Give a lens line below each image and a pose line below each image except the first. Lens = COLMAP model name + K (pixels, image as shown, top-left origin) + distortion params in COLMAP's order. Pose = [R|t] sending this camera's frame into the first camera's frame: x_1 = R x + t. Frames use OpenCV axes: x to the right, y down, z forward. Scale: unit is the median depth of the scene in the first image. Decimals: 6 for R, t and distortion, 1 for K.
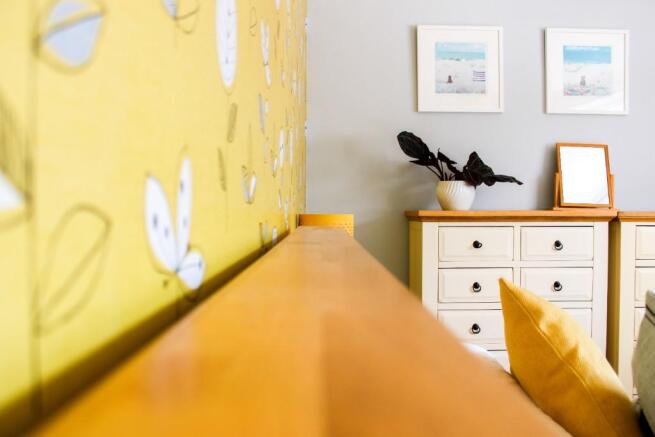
lens RADIAL K [[563.7, 0, 325.0], [0, 563.7, 217.6], [0, 0, 1]] dist [-0.109027, 0.069002]
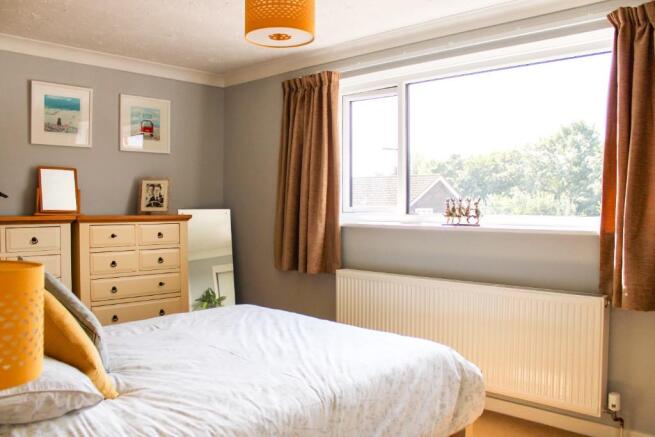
lens RADIAL K [[563.7, 0, 329.0], [0, 563.7, 213.7], [0, 0, 1]] dist [-0.109027, 0.069002]
pose [[0.701570, -0.014617, 0.712451, -0.046549], [0.014864, 0.999872, 0.005877, -0.013943], [-0.712445, 0.006467, 0.701698, -0.465741]]
